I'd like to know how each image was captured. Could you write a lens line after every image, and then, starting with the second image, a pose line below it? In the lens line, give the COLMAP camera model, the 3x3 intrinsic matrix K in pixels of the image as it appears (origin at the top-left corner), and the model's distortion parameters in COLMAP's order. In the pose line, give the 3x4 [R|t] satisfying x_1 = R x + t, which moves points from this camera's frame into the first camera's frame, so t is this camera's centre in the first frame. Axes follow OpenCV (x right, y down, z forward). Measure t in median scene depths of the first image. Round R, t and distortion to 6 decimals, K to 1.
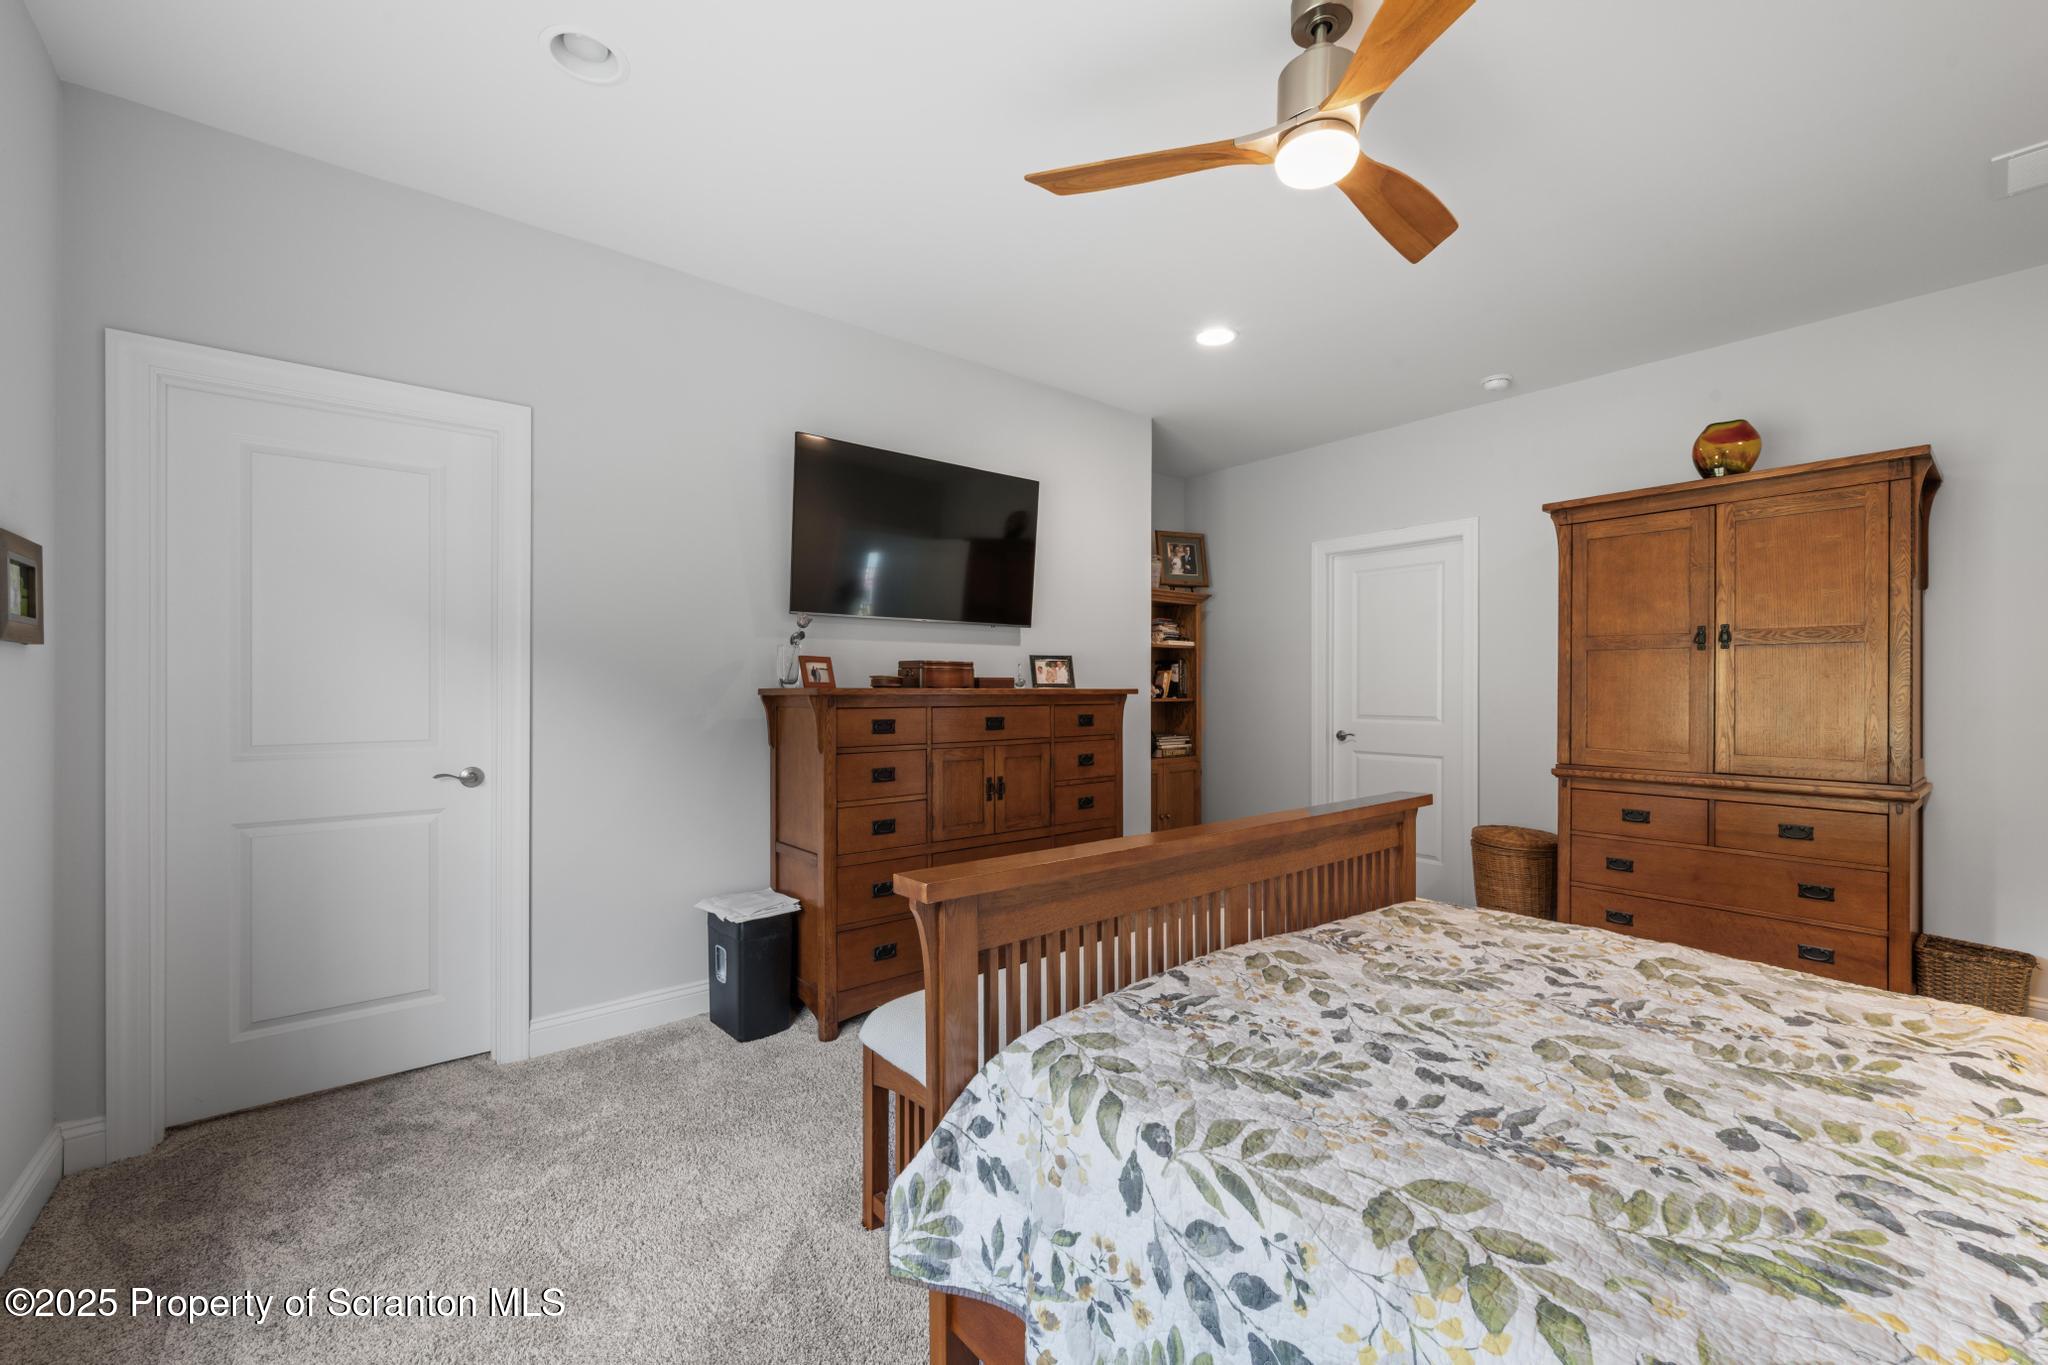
lens RADIAL K [[809.1, 0, 1026.1], [0, 809.1, 690.5], [0, 0, 1]] dist [0.010701, 0.000308]
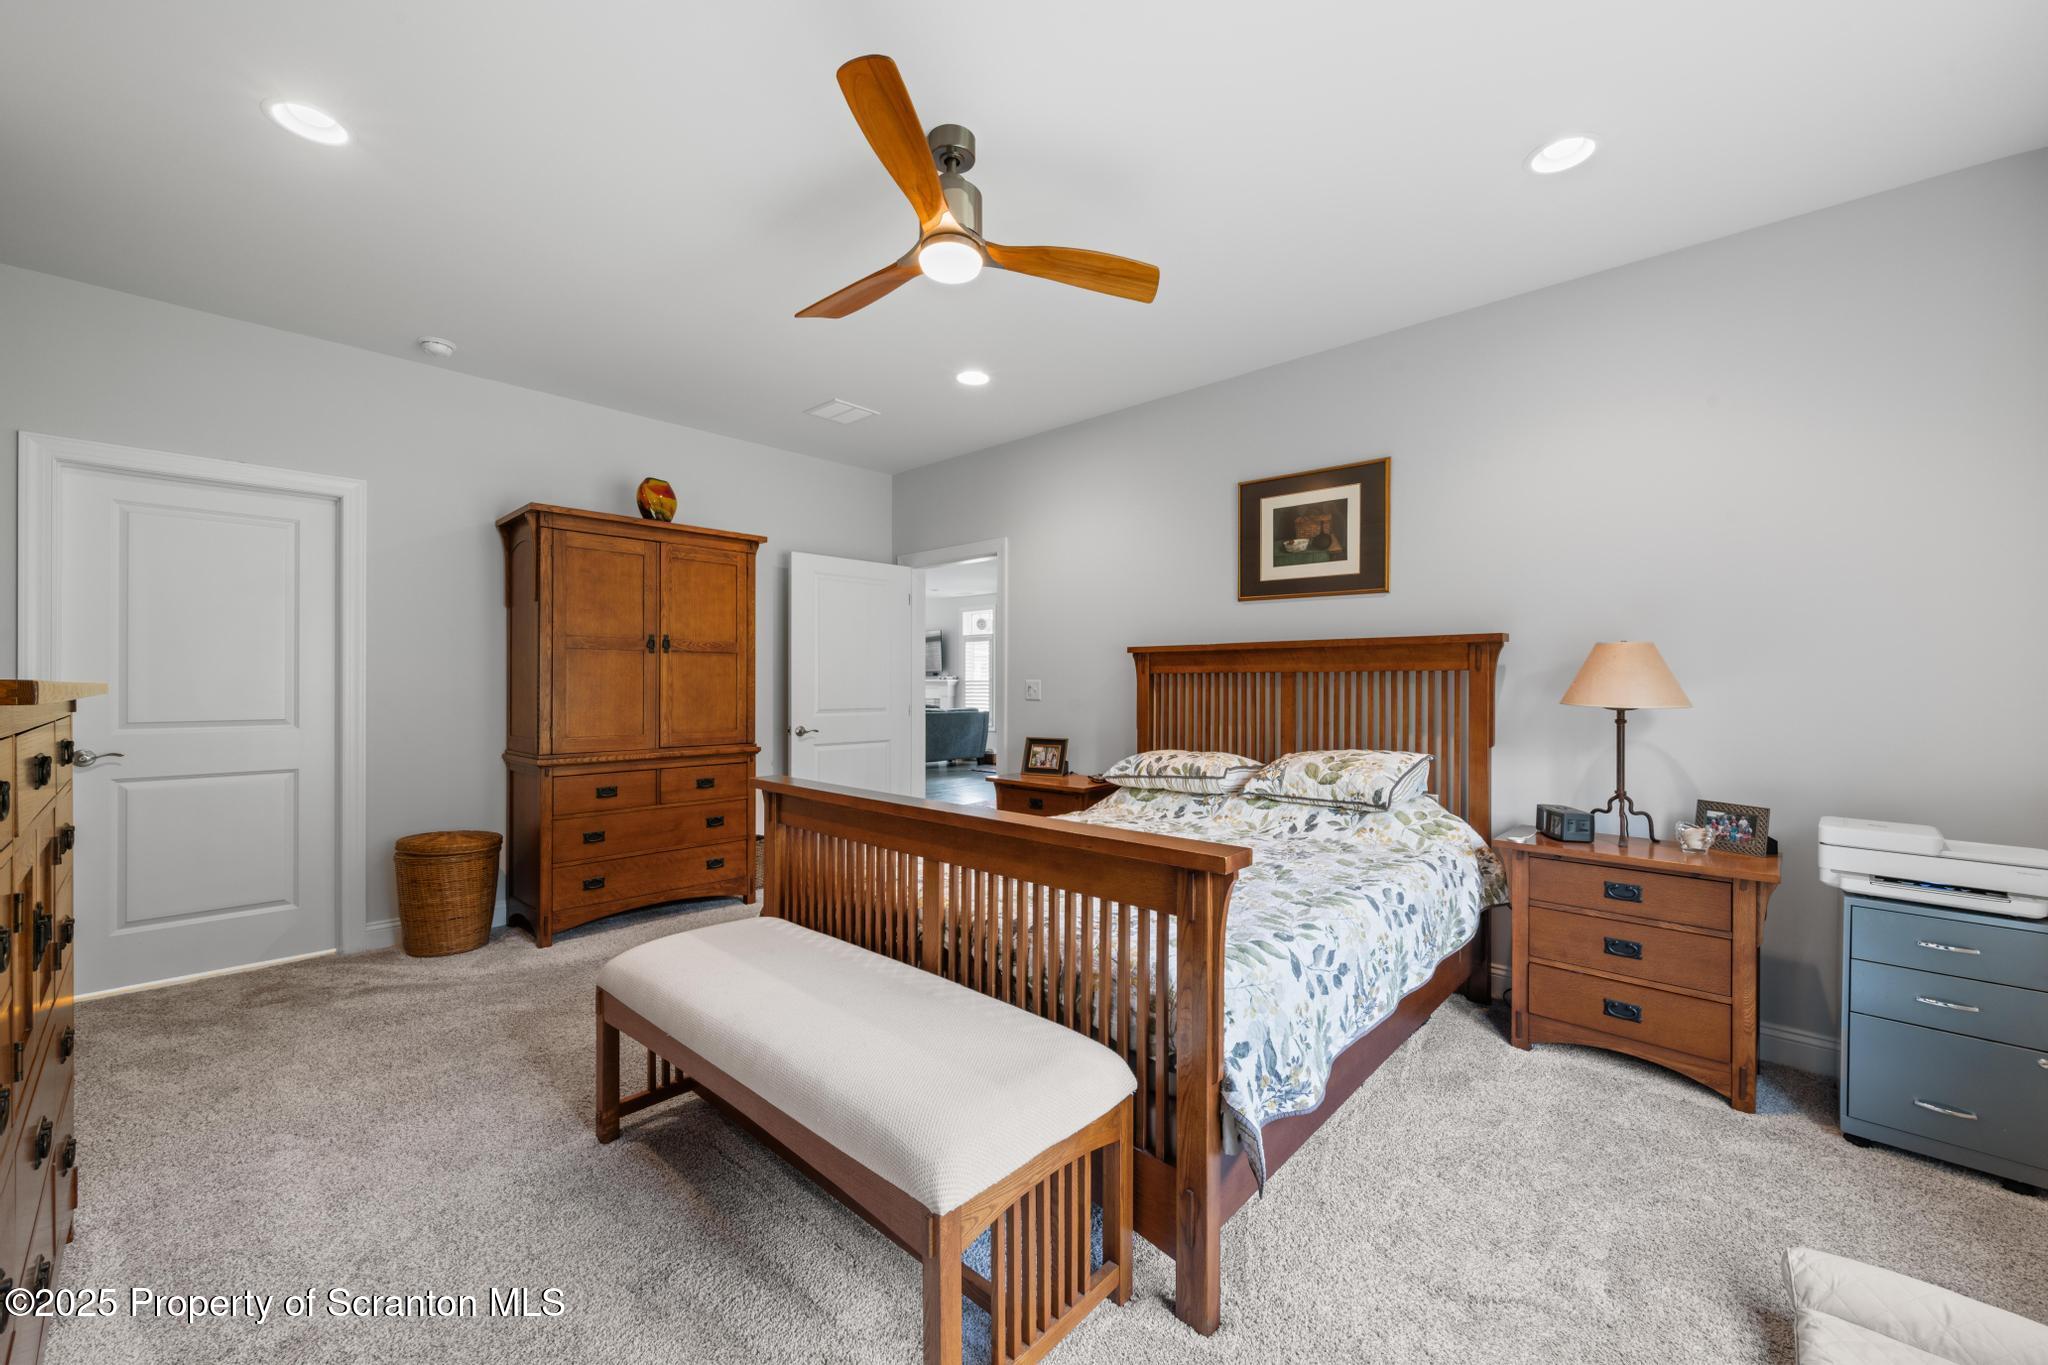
lens RADIAL K [[809.1, 0, 1018.1], [0, 809.1, 681.7], [0, 0, 1]] dist [0.010701, 0.000308]
pose [[-0.119936, -0.002632, 0.992778, -0.494583], [-0.000448, 0.999997, 0.002597, -0.008195], [-0.992782, -0.000133, -0.119936, 0.570499]]
